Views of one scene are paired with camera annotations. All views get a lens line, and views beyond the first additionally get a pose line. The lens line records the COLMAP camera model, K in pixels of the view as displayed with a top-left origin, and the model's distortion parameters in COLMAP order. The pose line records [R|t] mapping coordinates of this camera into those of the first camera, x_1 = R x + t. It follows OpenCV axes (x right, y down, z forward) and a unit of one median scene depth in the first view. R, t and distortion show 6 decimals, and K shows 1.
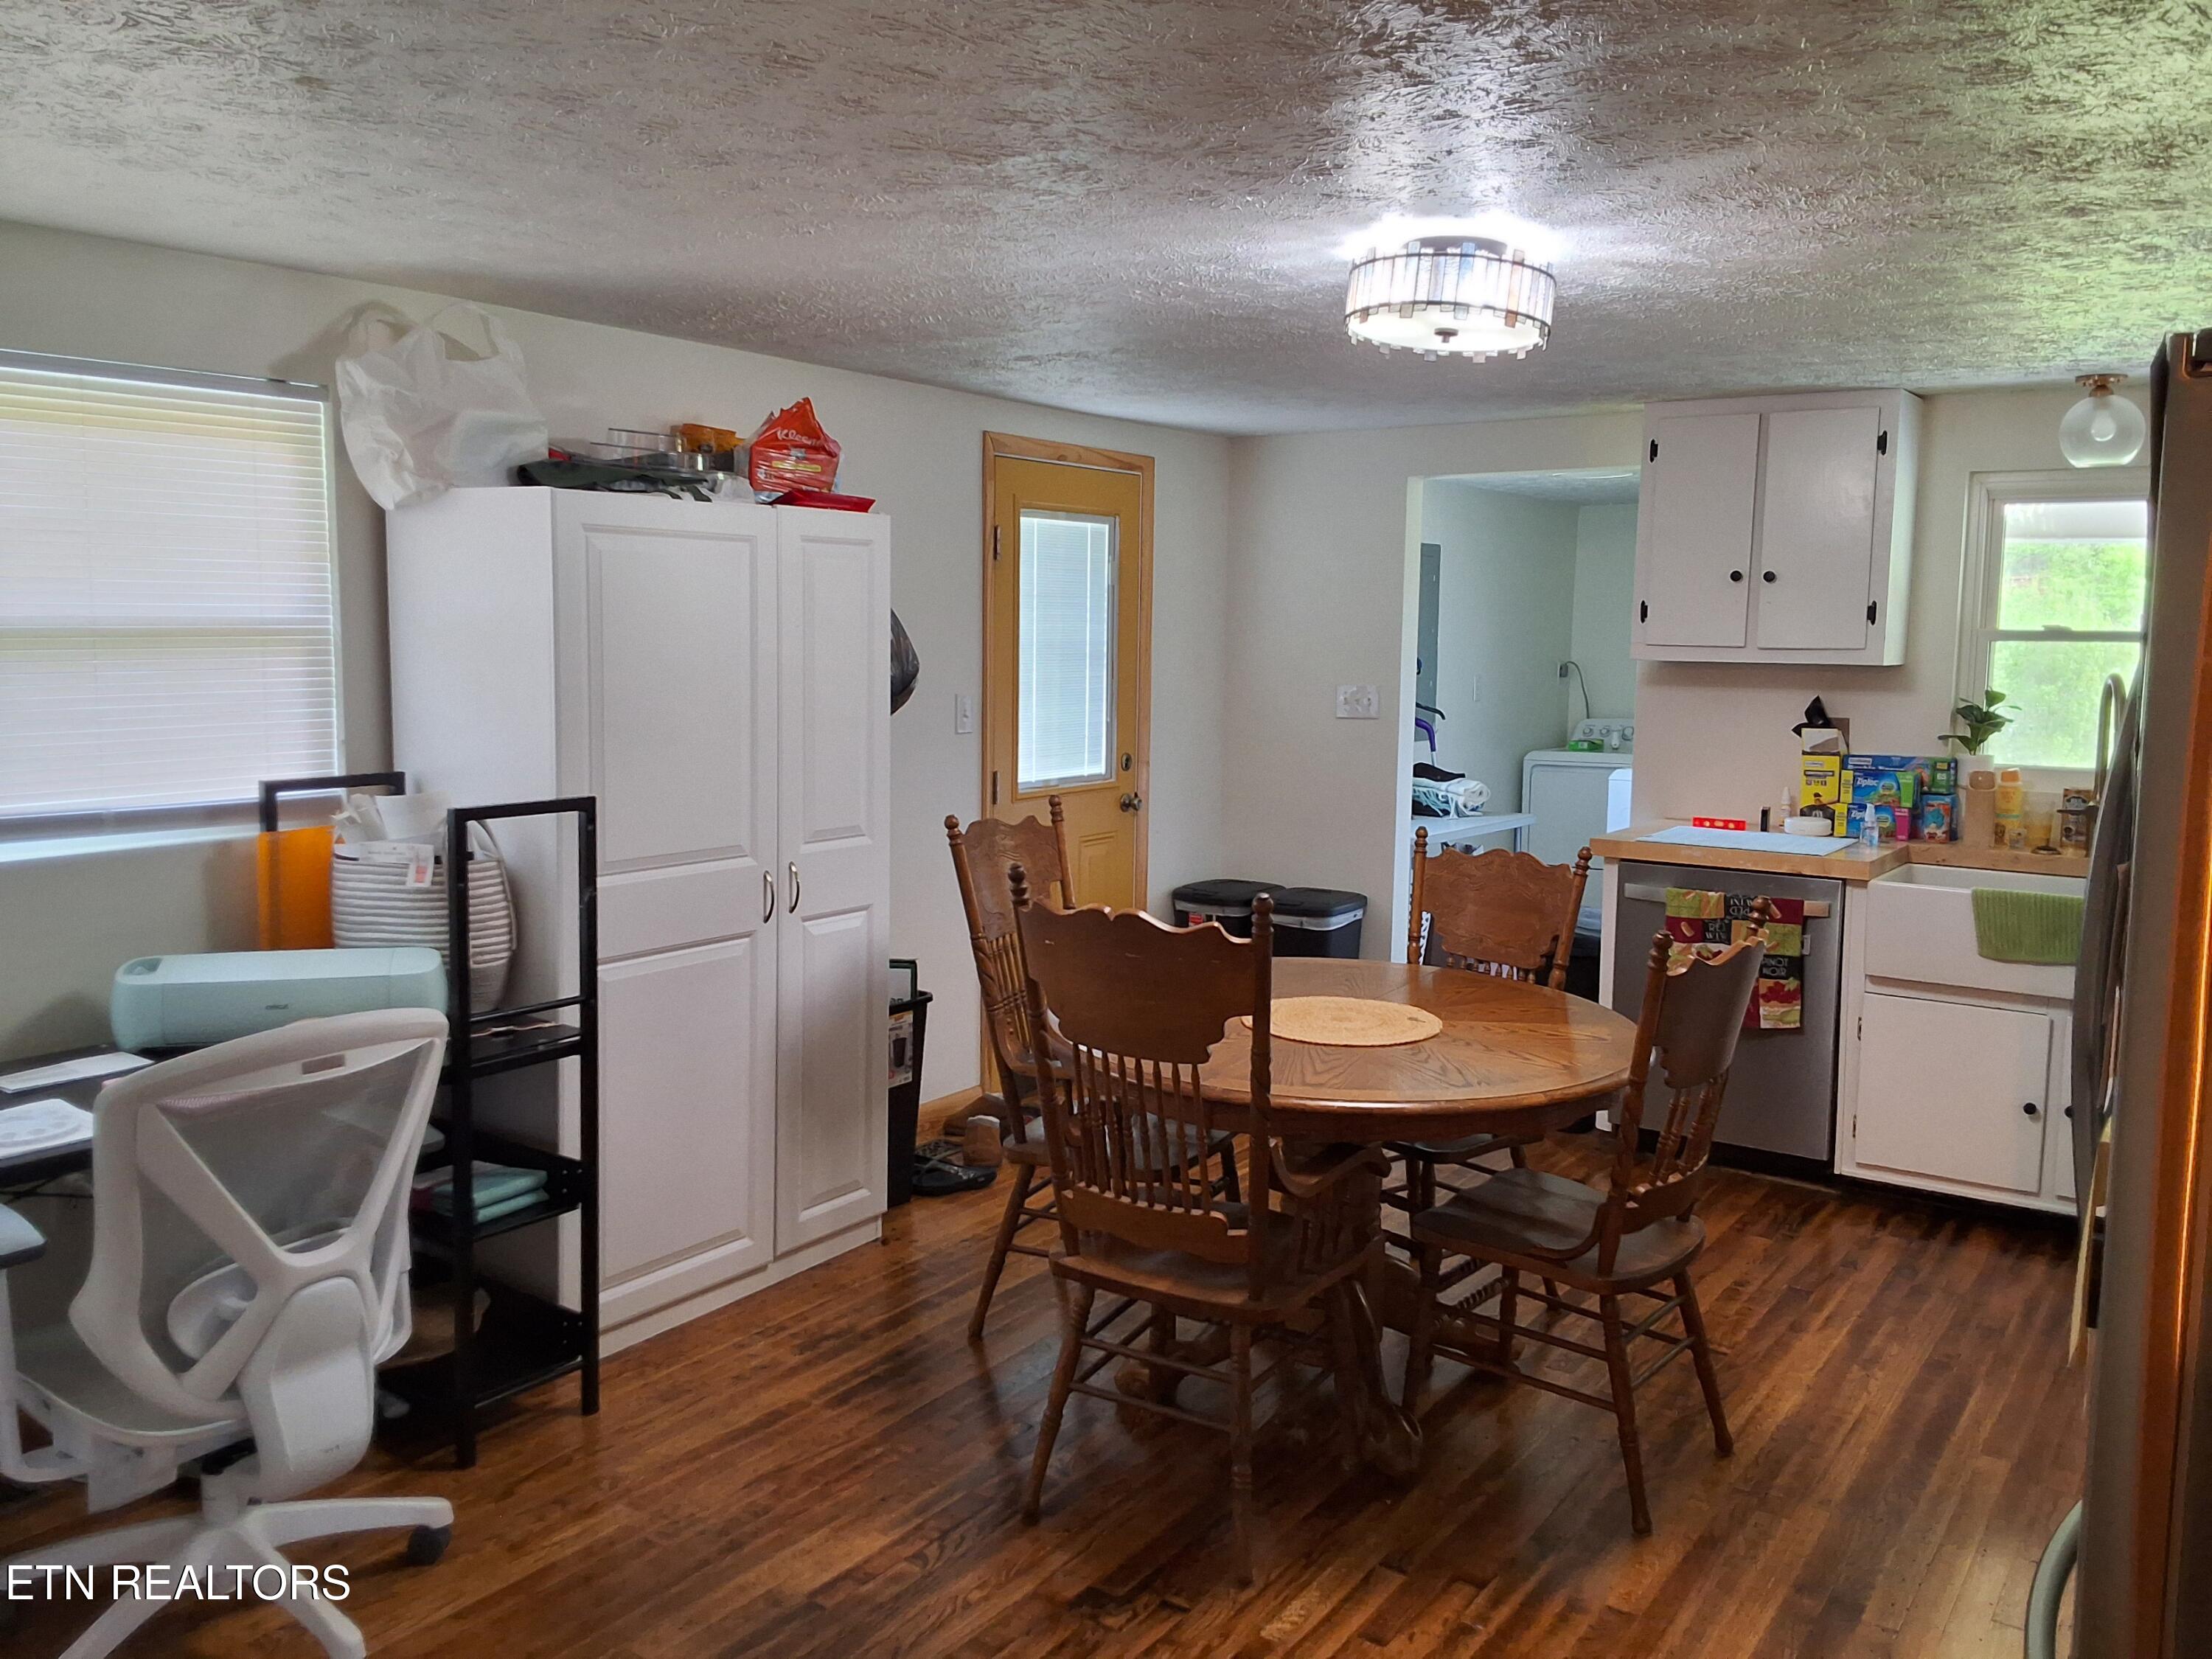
lens RADIAL K [[1790.5, 0, 1104.3], [0, 1790.5, 821.6], [0, 0, 1]] dist [0.131252, -0.232289]
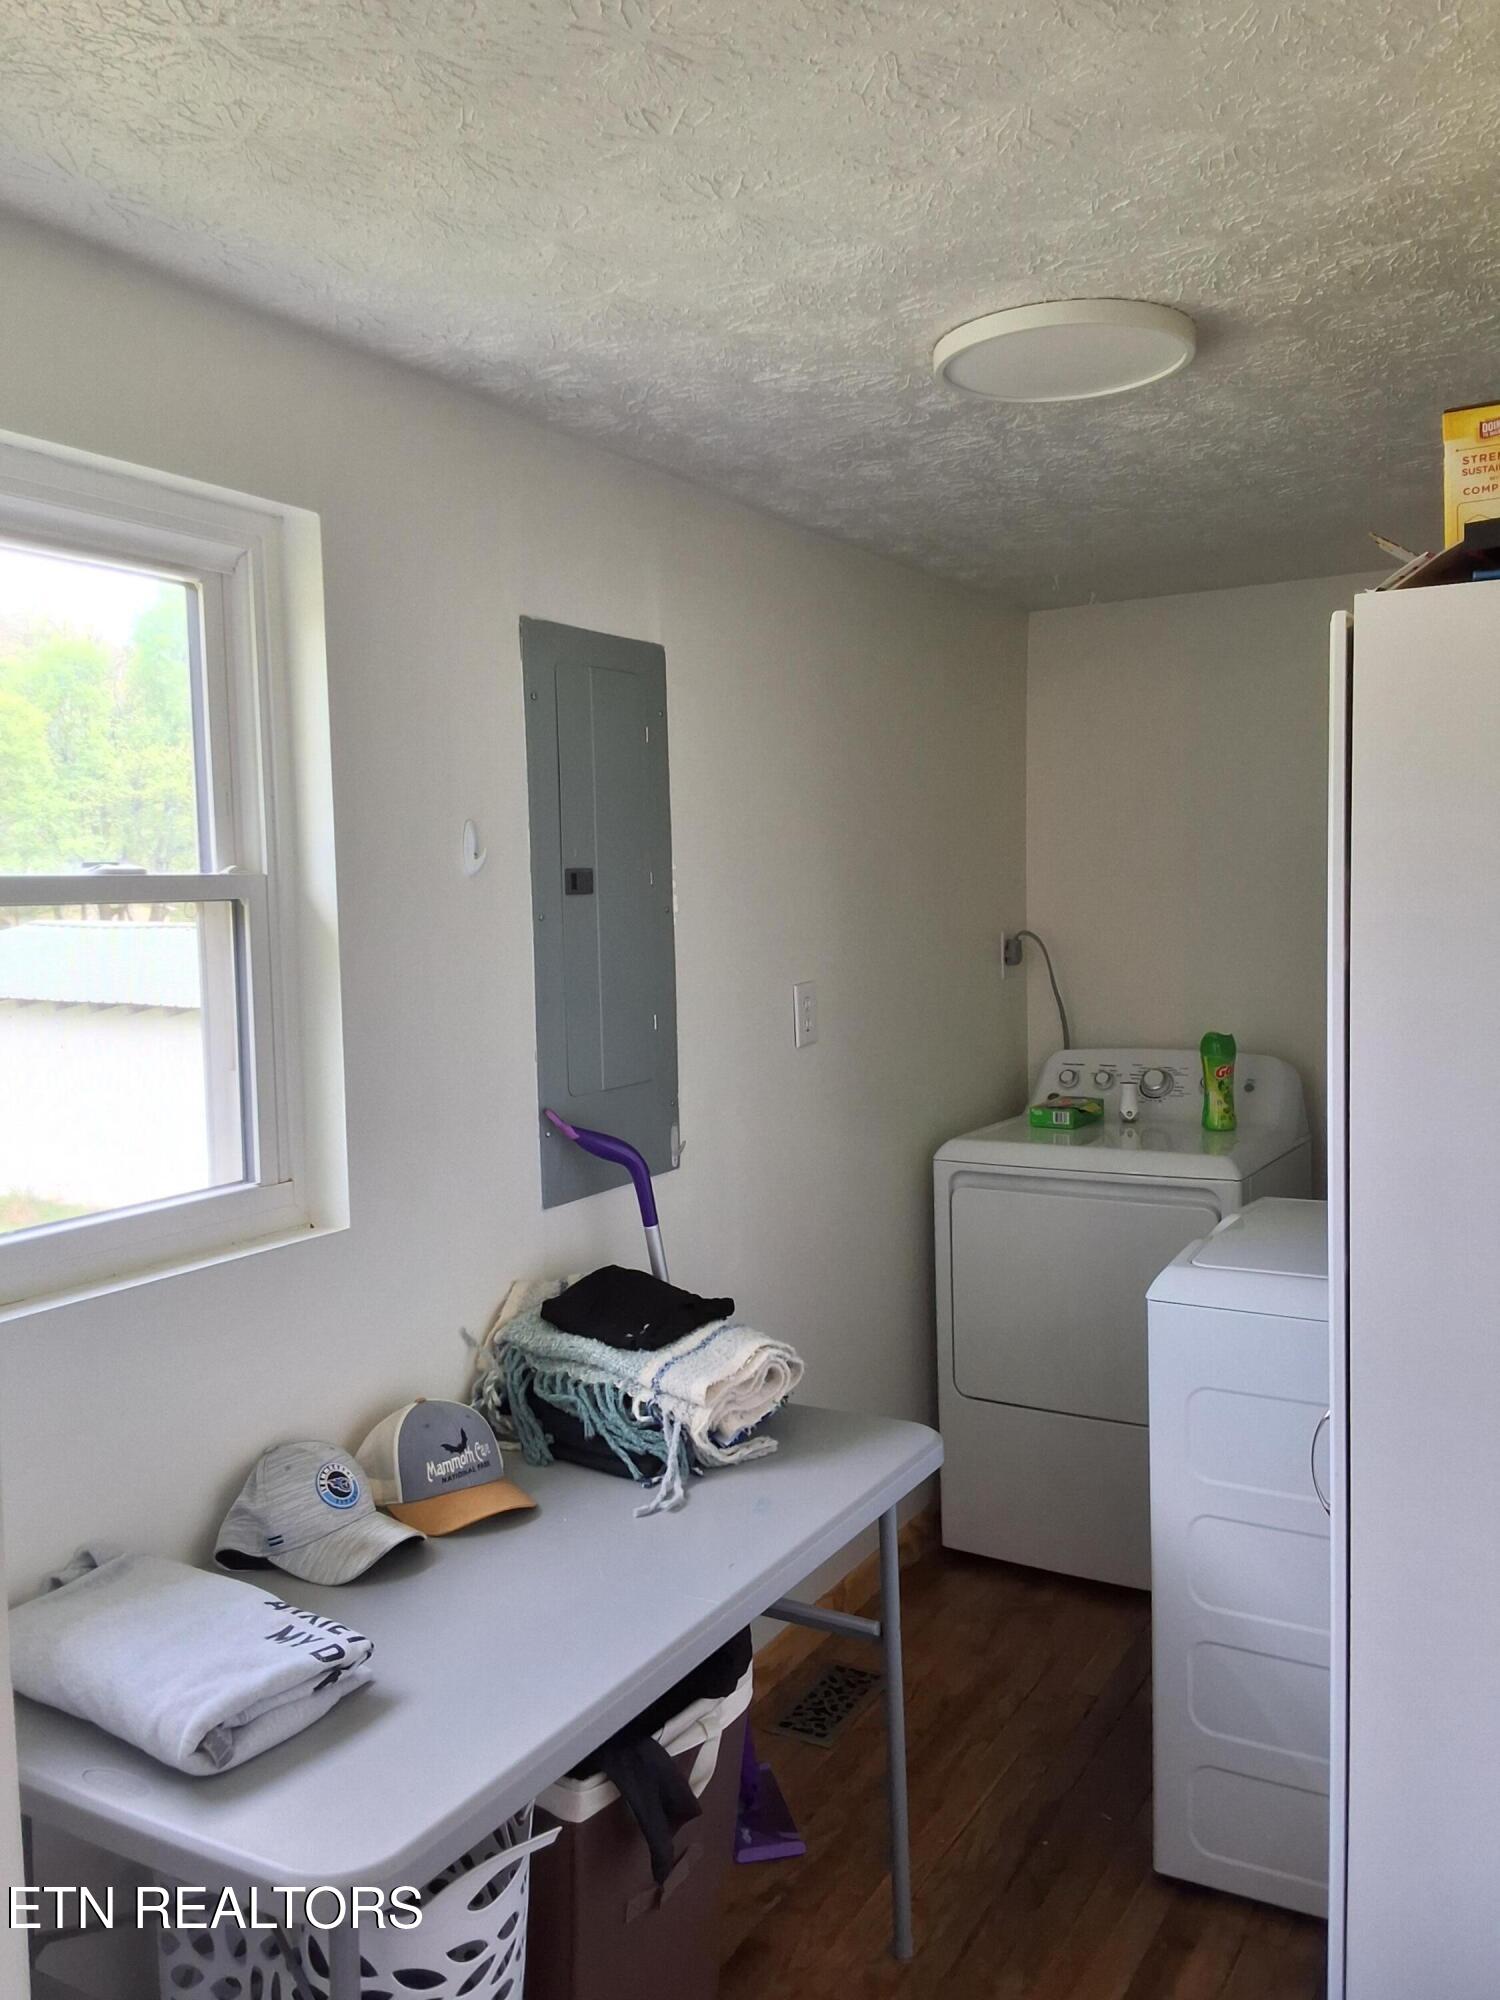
lens RADIAL K [[1618.9, 0, 790.4], [0, 1618.9, 1006.7], [0, 0, 1]] dist [0.131252, -0.232289]
pose [[0.993928, -0.045494, 0.100186, 0.156074], [0.048759, 0.998348, -0.030385, -0.060534], [-0.098638, 0.035085, 0.994505, 0.592877]]
